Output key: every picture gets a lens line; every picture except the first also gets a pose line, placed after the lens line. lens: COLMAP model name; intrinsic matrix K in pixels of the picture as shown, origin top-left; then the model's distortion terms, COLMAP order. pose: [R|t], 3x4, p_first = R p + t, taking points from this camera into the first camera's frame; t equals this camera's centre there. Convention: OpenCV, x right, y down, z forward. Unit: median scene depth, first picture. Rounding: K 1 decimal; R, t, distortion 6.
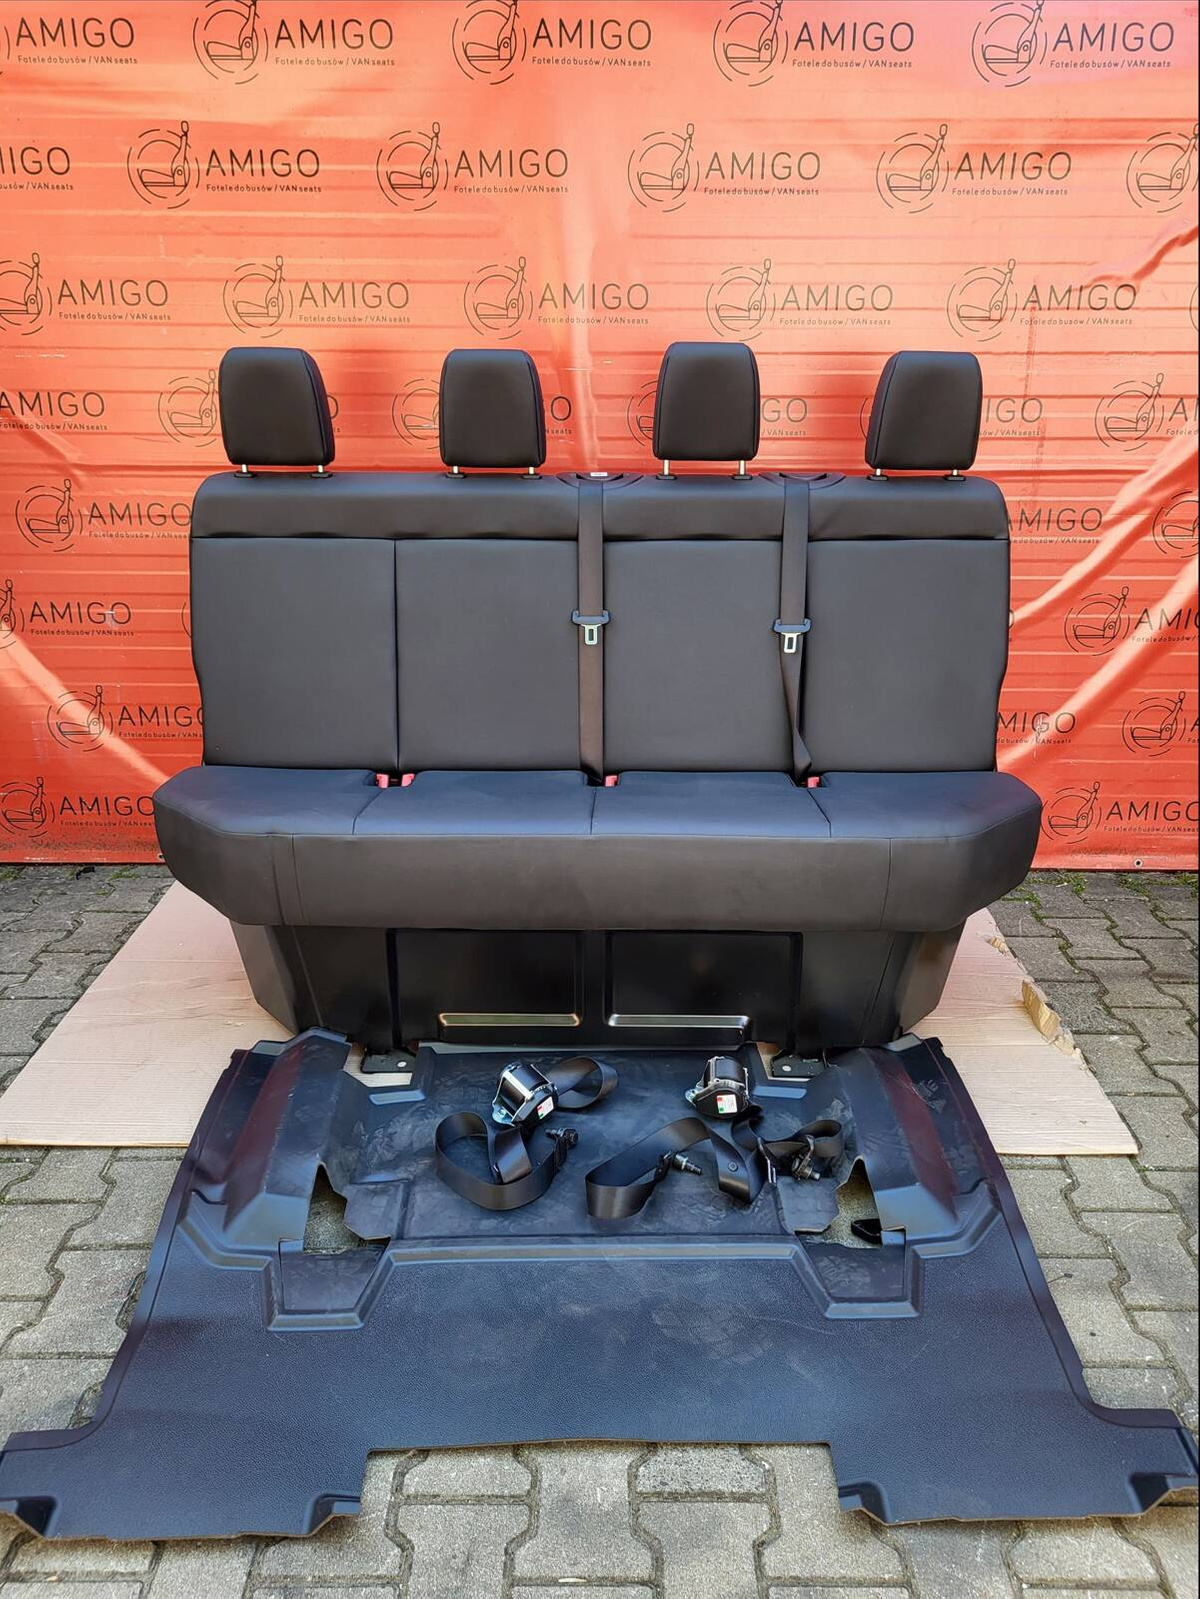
lens RADIAL K [[1204.3, 0, 605.1], [0, 1204.3, 792.6], [0, 0, 1]] dist [0.031125, -0.034947]
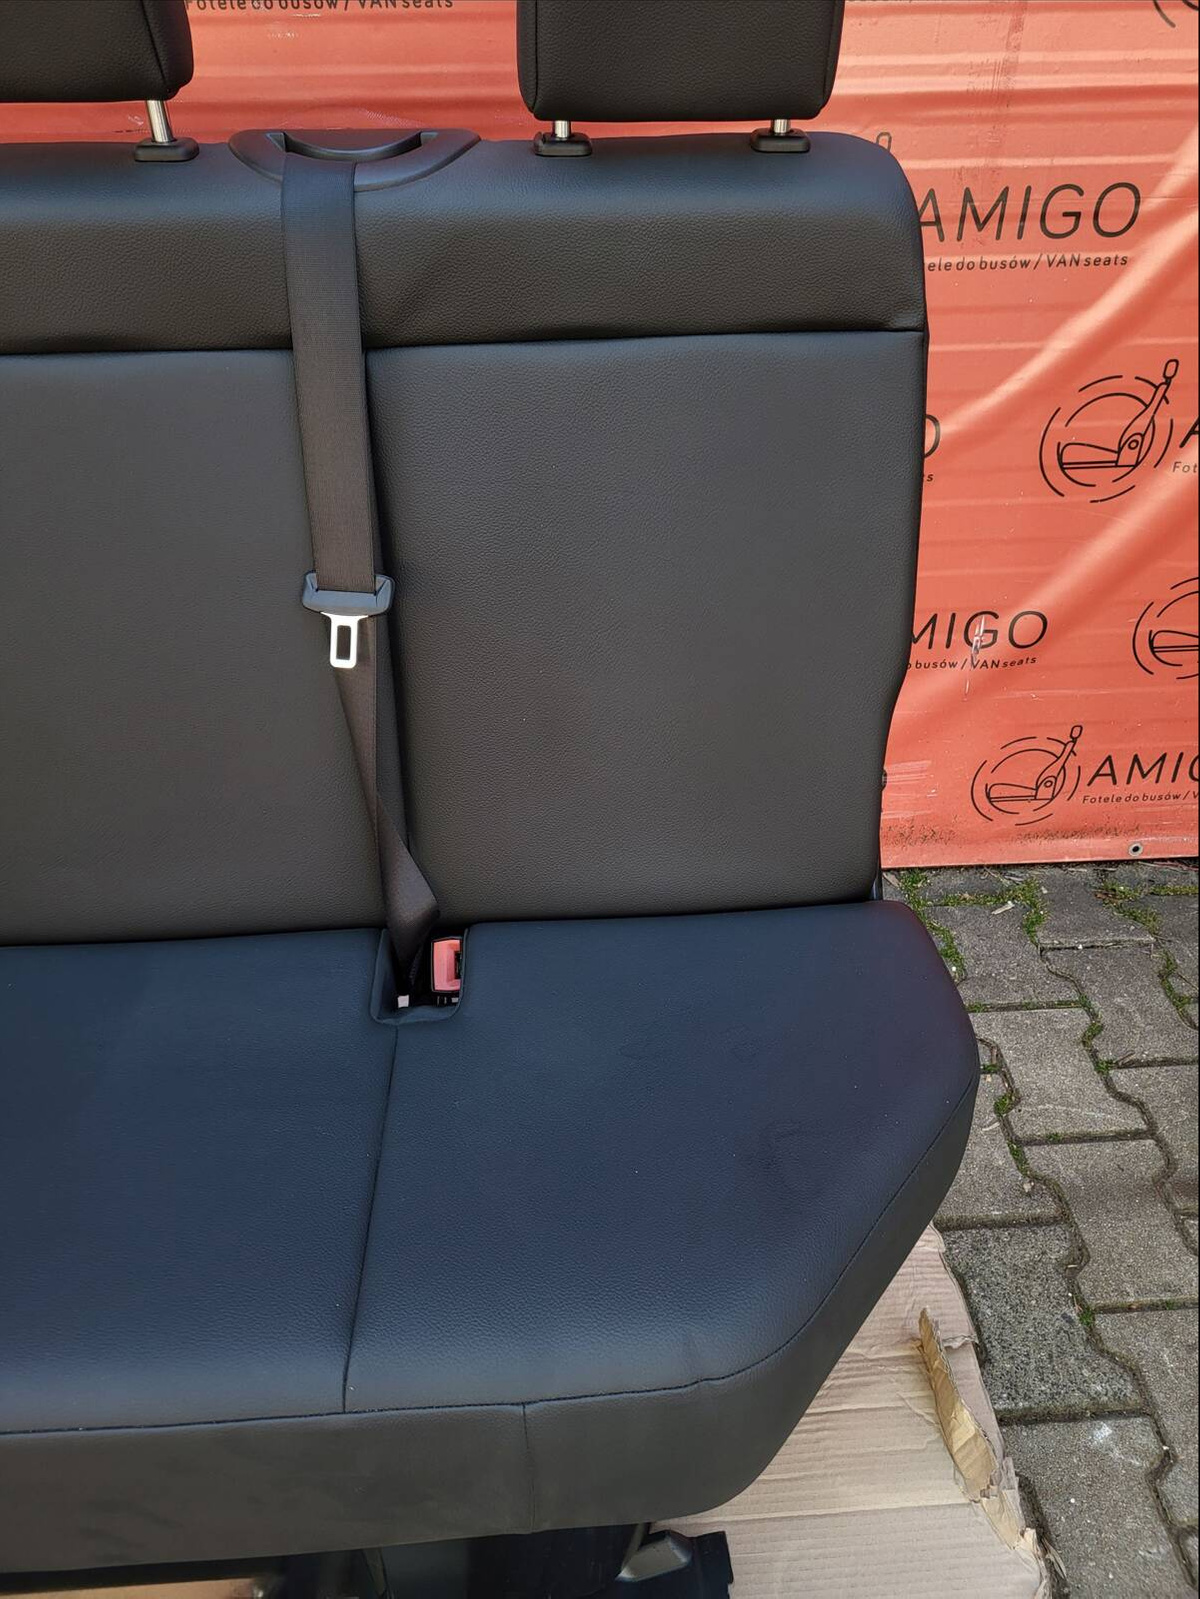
lens RADIAL K [[1204.3, 0, 598.1], [0, 1204.3, 778.4], [0, 0, 1]] dist [0.031125, -0.034947]
pose [[0.997645, -0.050938, 0.045931, 0.203858], [0.036305, 0.960340, 0.276458, -0.176028], [-0.058191, -0.274139, 0.959928, 0.595266]]
